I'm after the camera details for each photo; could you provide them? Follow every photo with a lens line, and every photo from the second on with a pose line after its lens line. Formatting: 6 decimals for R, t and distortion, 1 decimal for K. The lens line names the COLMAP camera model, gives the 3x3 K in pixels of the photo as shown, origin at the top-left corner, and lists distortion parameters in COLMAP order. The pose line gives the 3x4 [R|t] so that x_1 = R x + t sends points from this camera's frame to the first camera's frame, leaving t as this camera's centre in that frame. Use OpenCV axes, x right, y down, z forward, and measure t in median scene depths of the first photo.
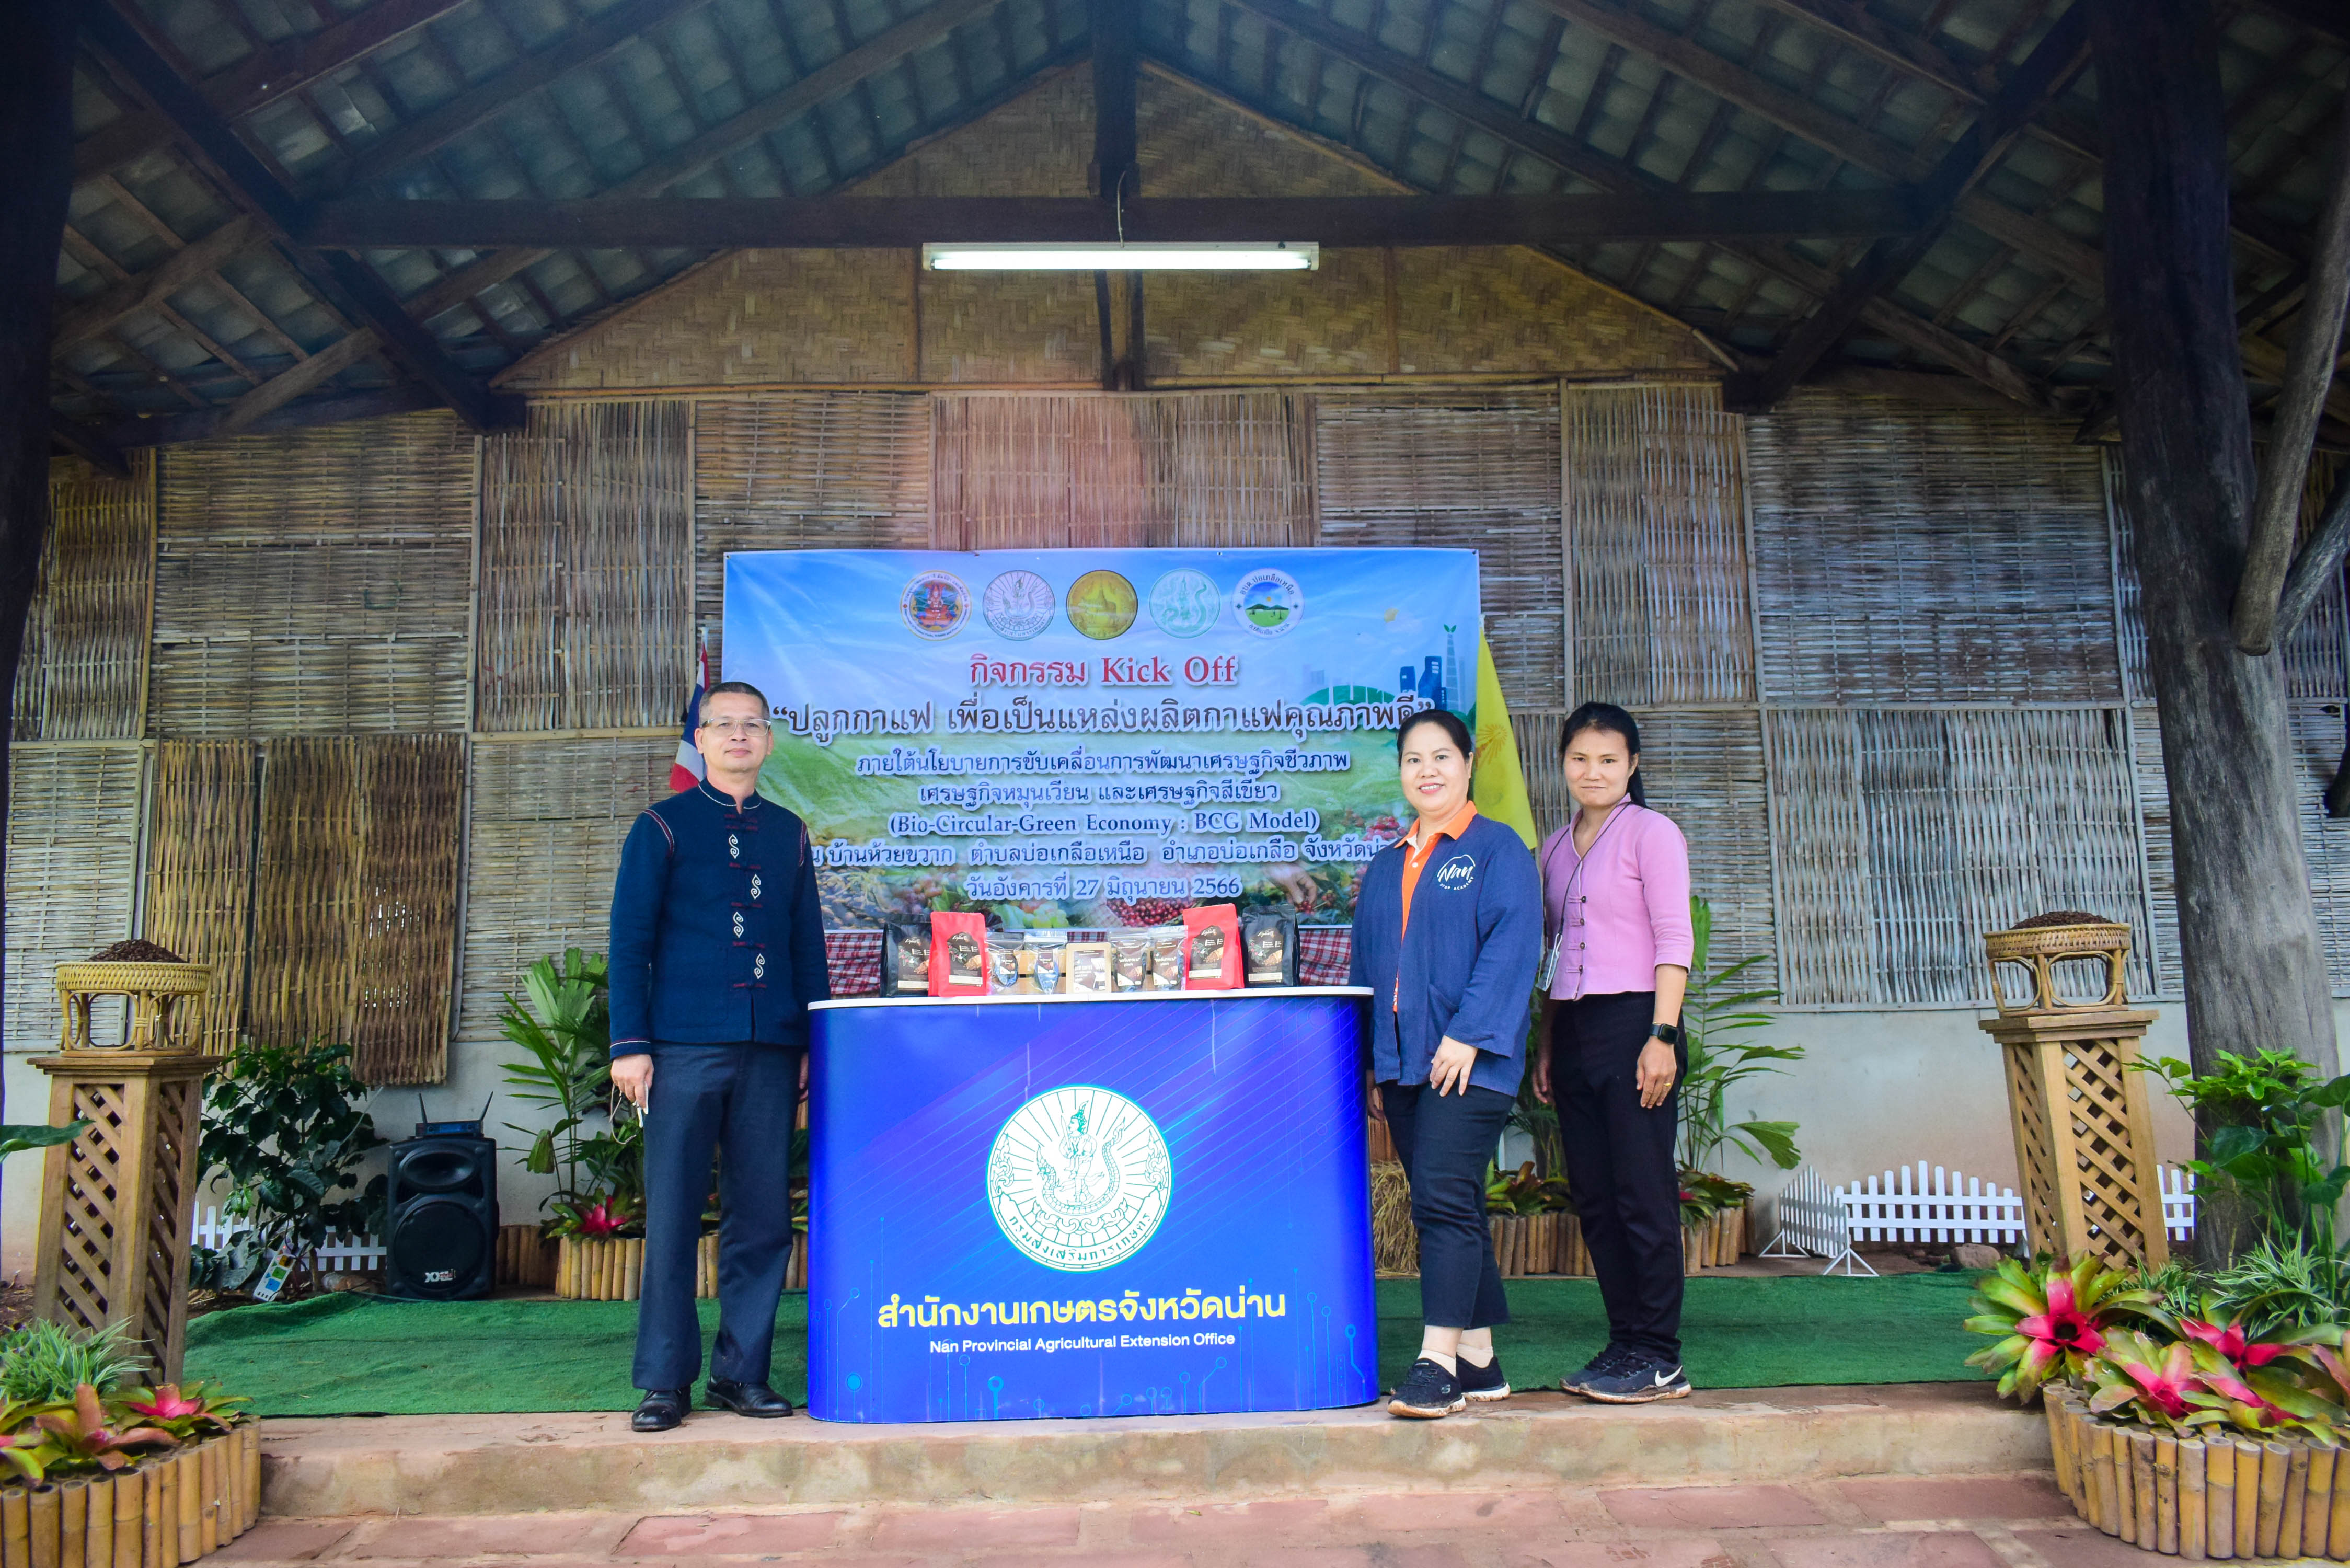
lens RADIAL K [[1825.3, 0, 1172.0], [0, 1825.3, 777.6], [0, 0, 1]] dist [-0.020135, 0.013030]
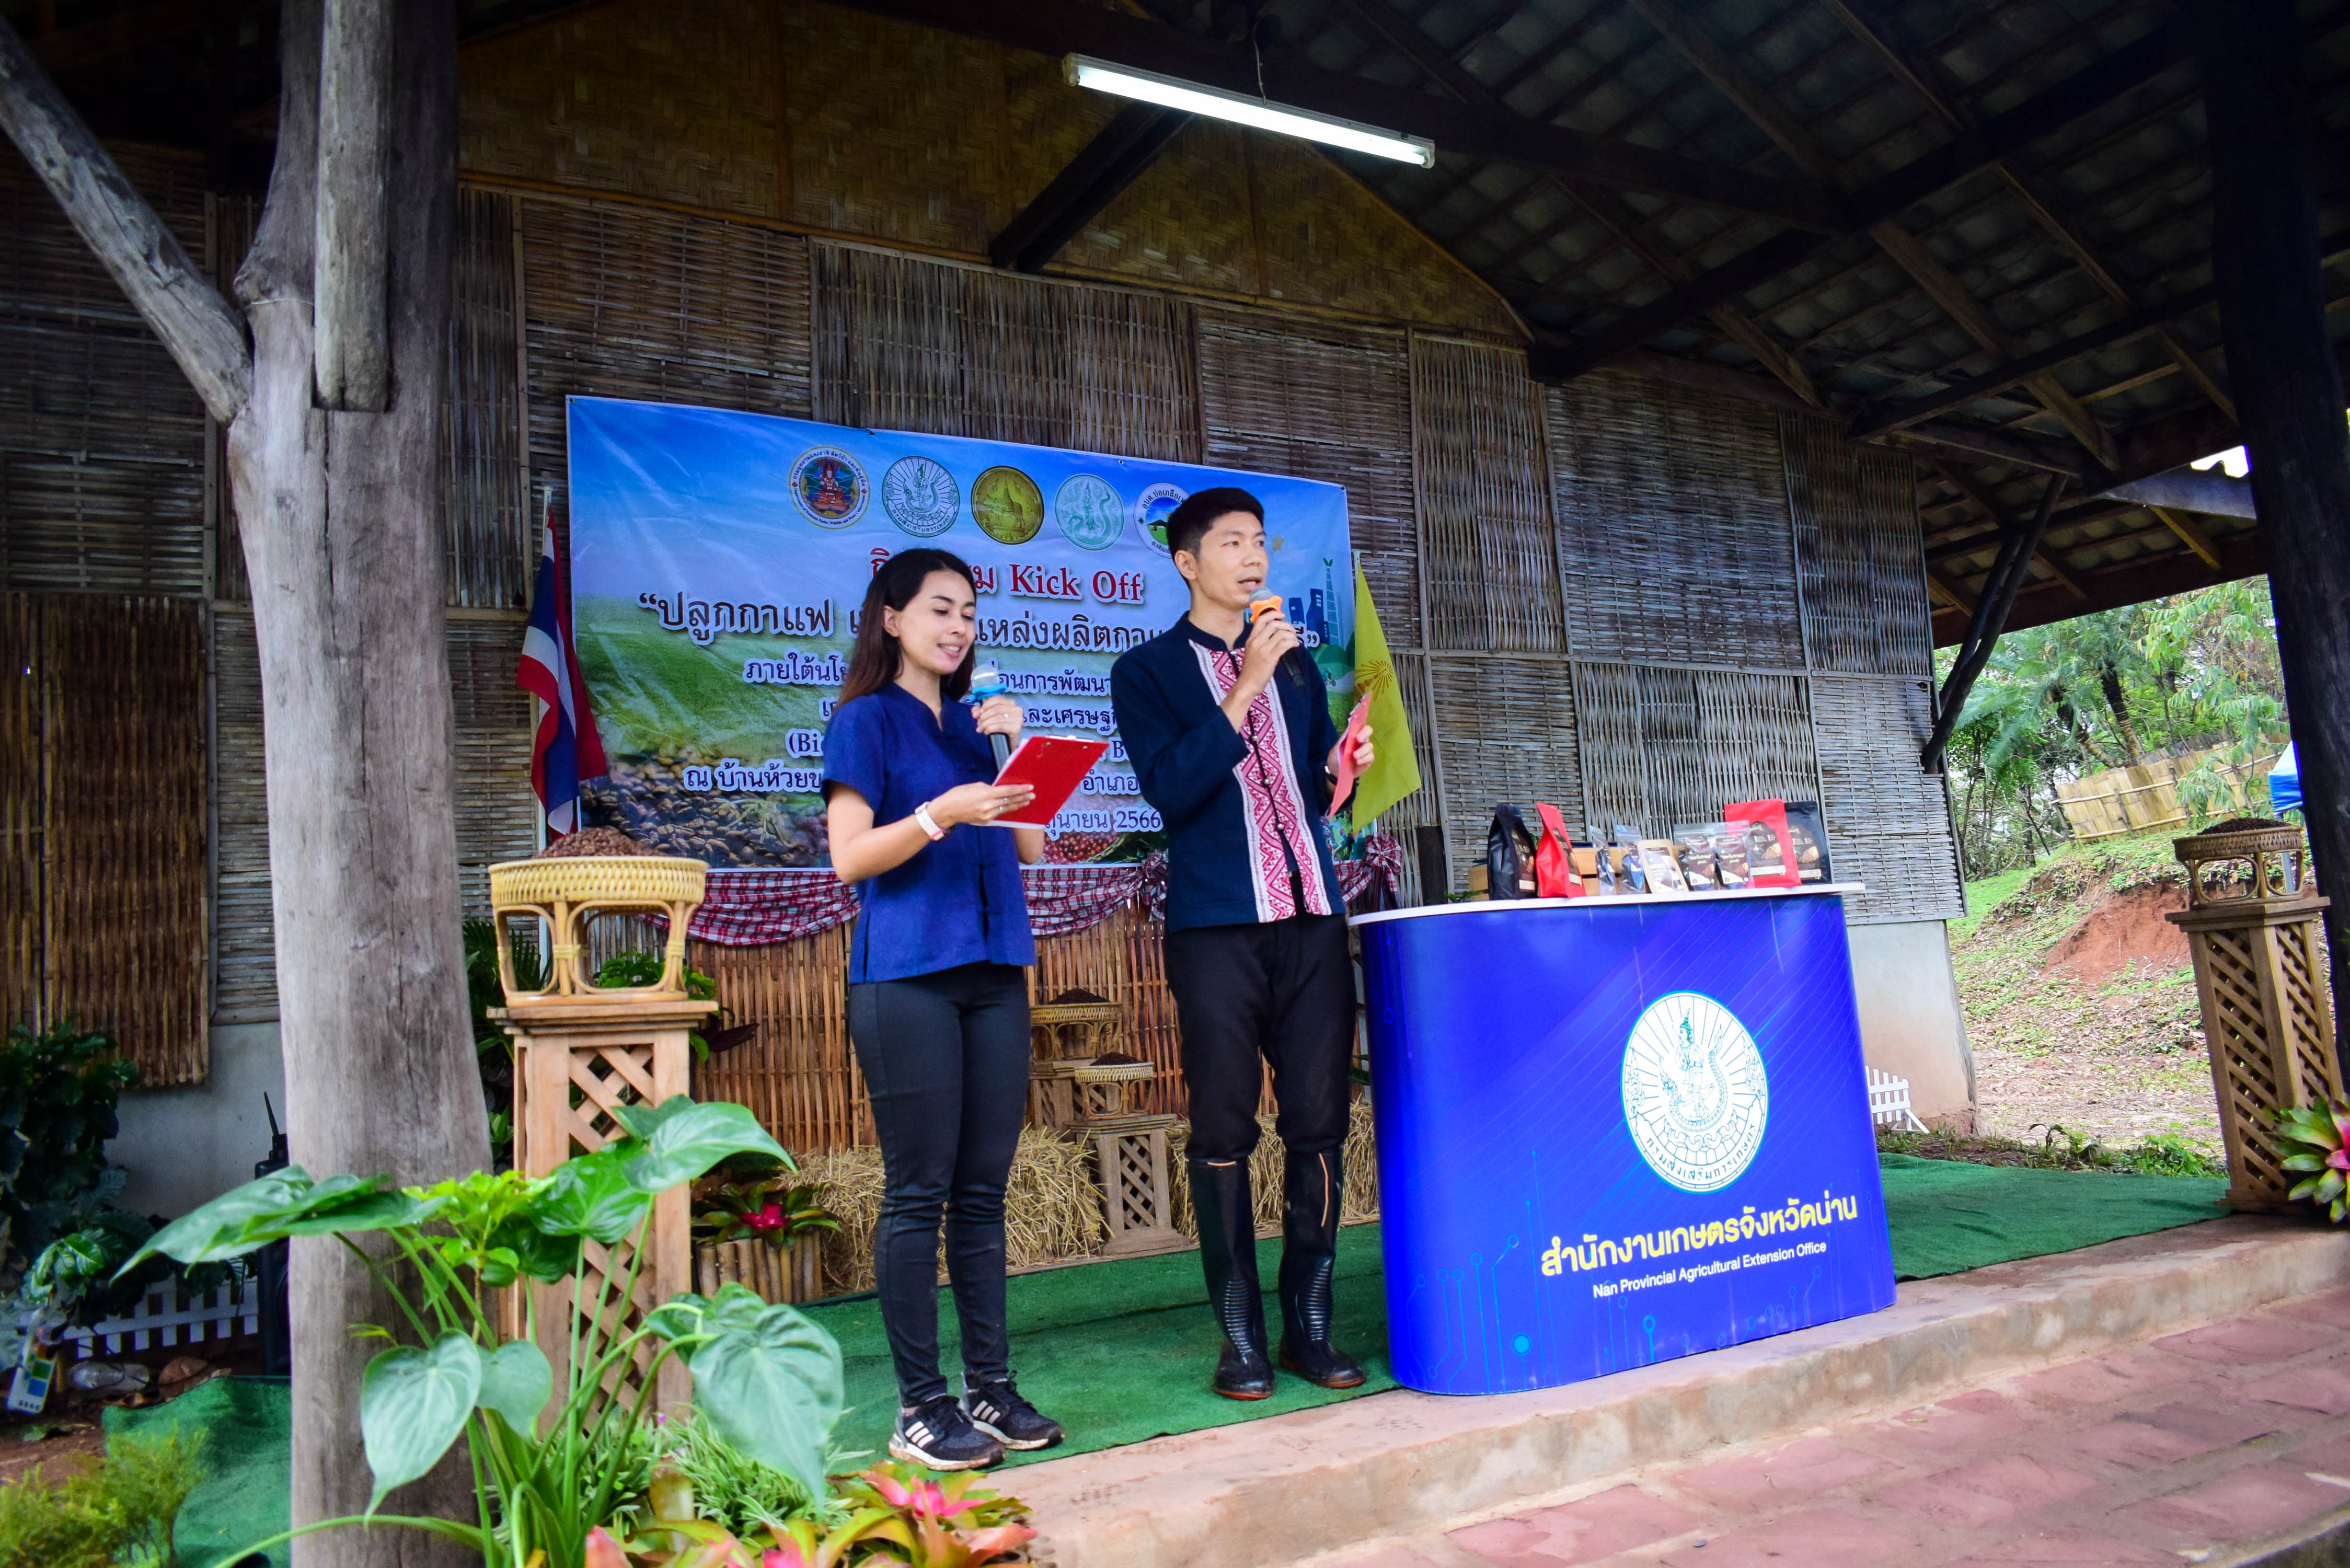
lens RADIAL K [[1825.3, 0, 1177.6], [0, 1825.3, 778.3], [0, 0, 1]] dist [-0.020135, 0.013030]
pose [[0.870264, 0.020706, 0.492150, -0.404219], [-0.023818, 0.999716, 0.000056, 0.037156], [-0.492010, -0.011771, 0.870510, 0.180707]]
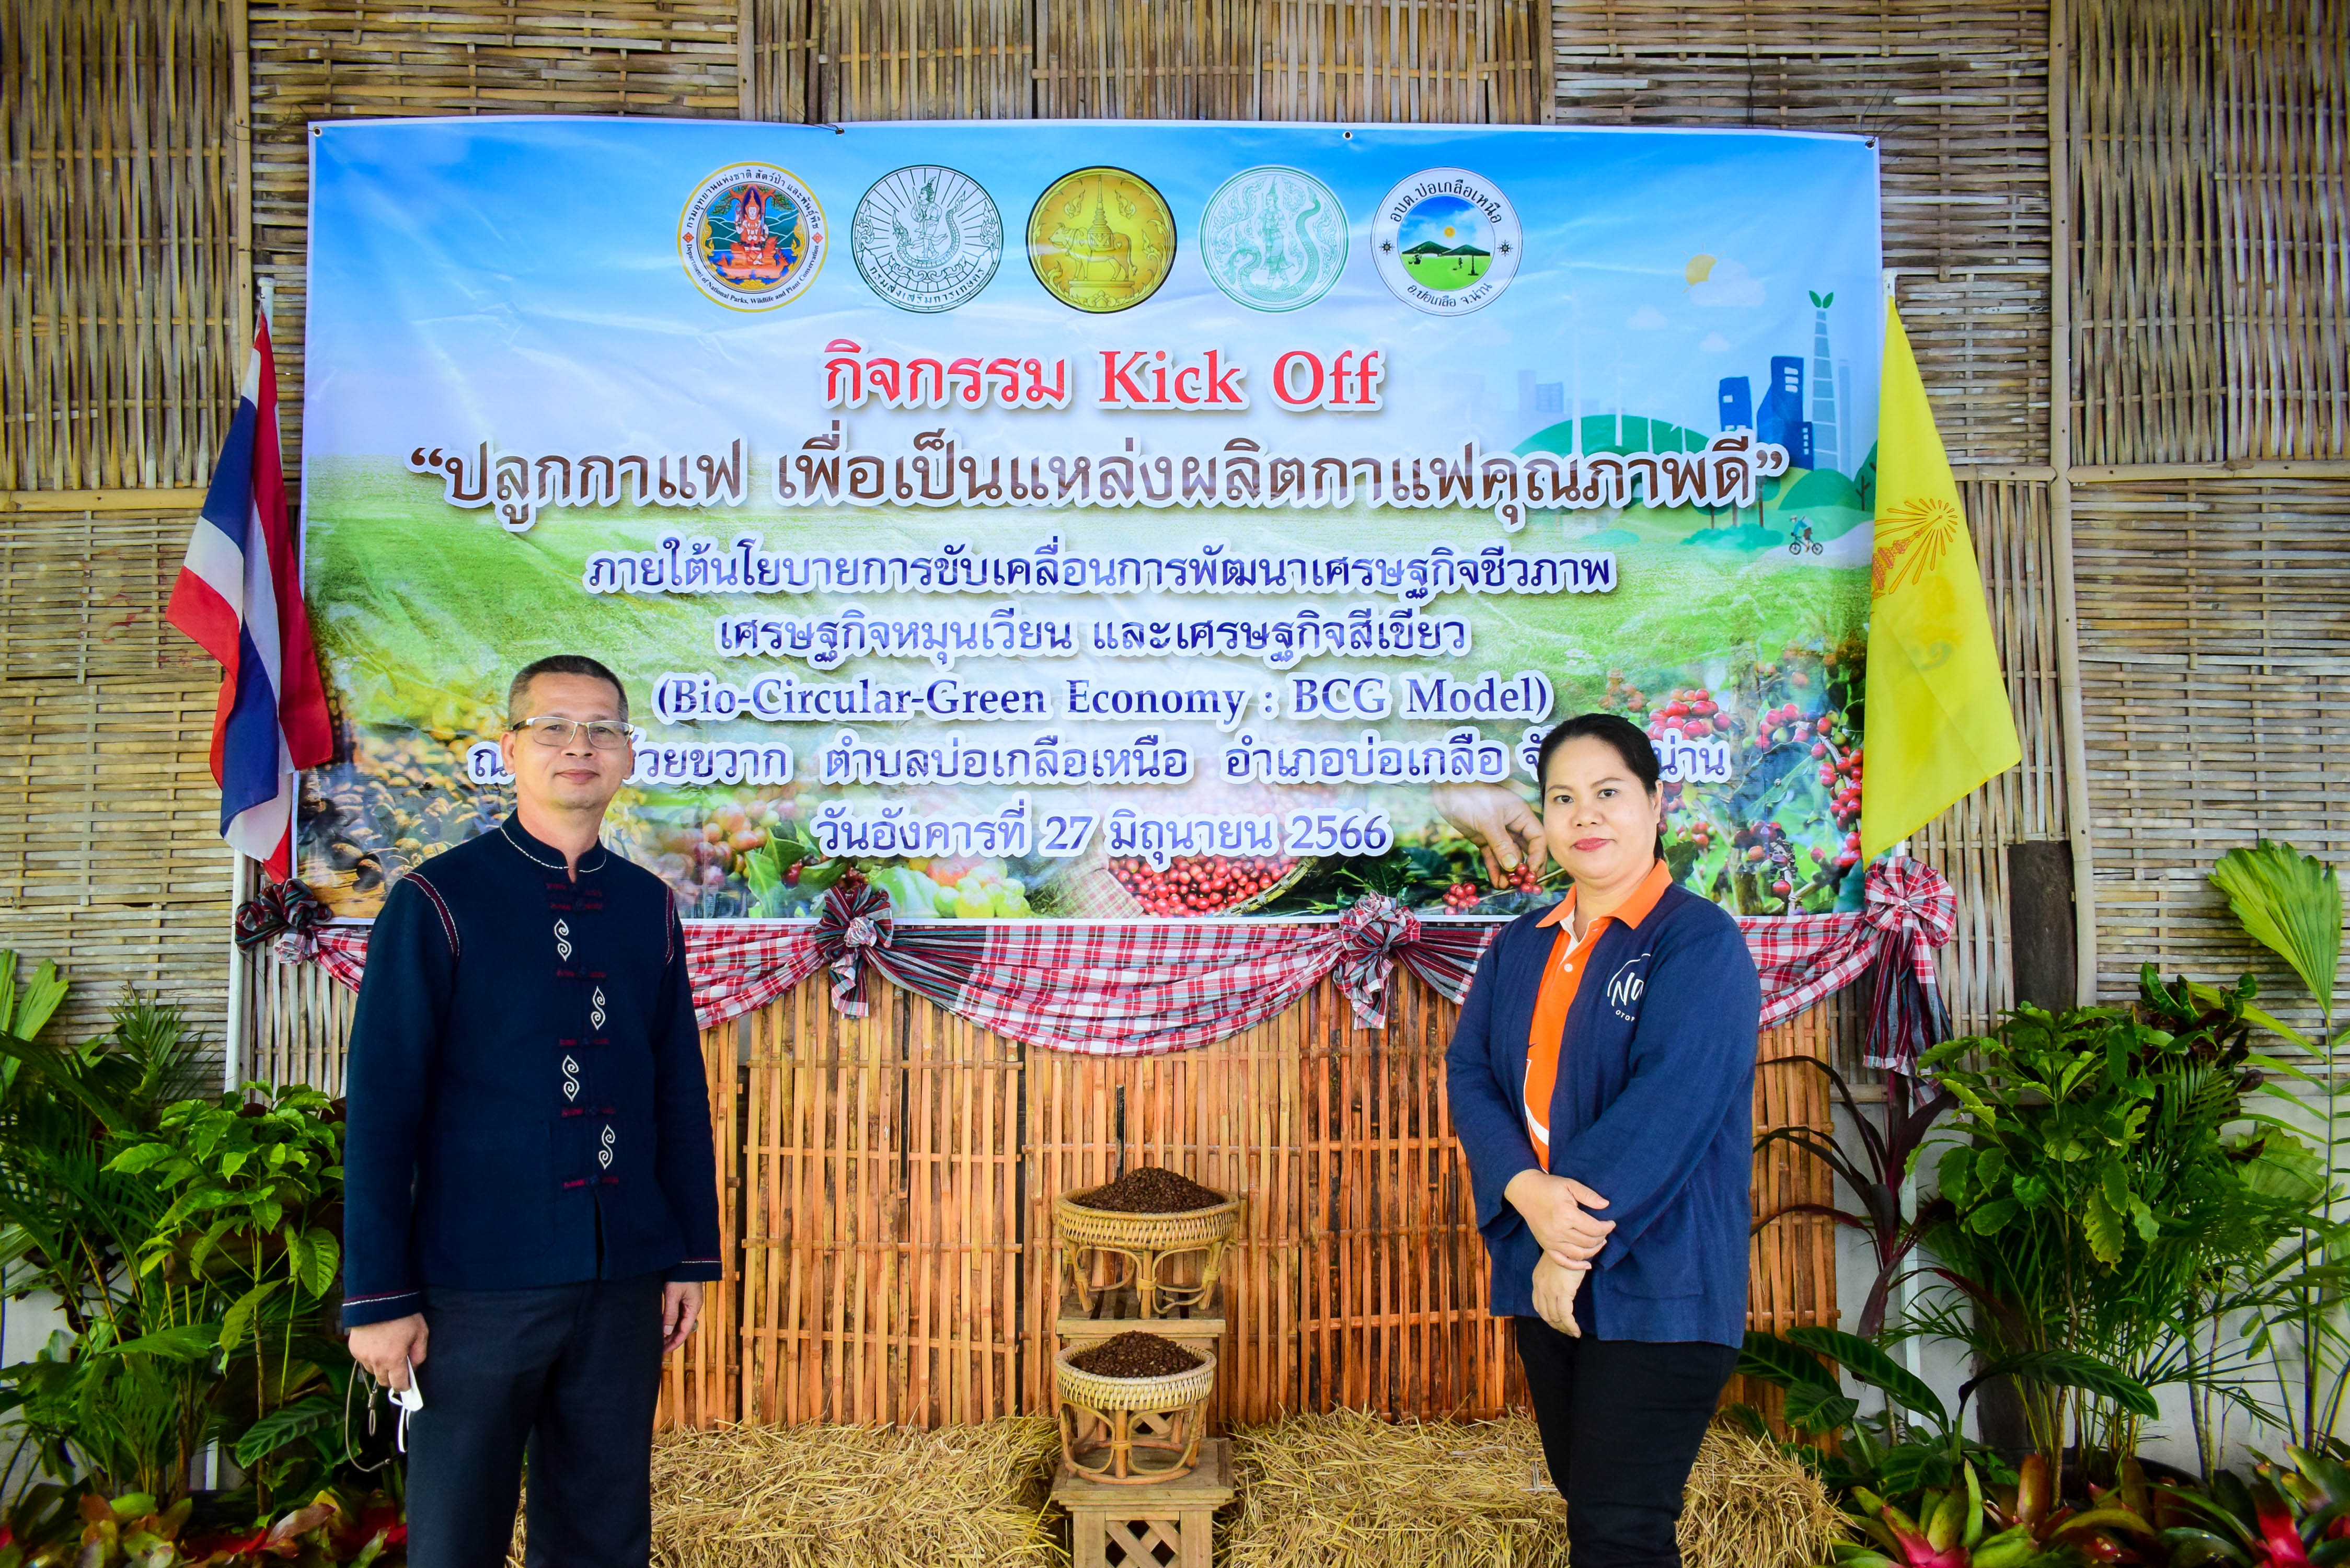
lens RADIAL K [[1825.3, 0, 1176.9], [0, 1825.3, 778.1], [0, 0, 1]] dist [-0.020135, 0.013030]
pose [[0.999899, 0.007686, 0.011922, -0.023314], [-0.008826, 0.995069, 0.098795, -0.001640], [-0.011103, -0.098890, 0.995036, 0.512806]]
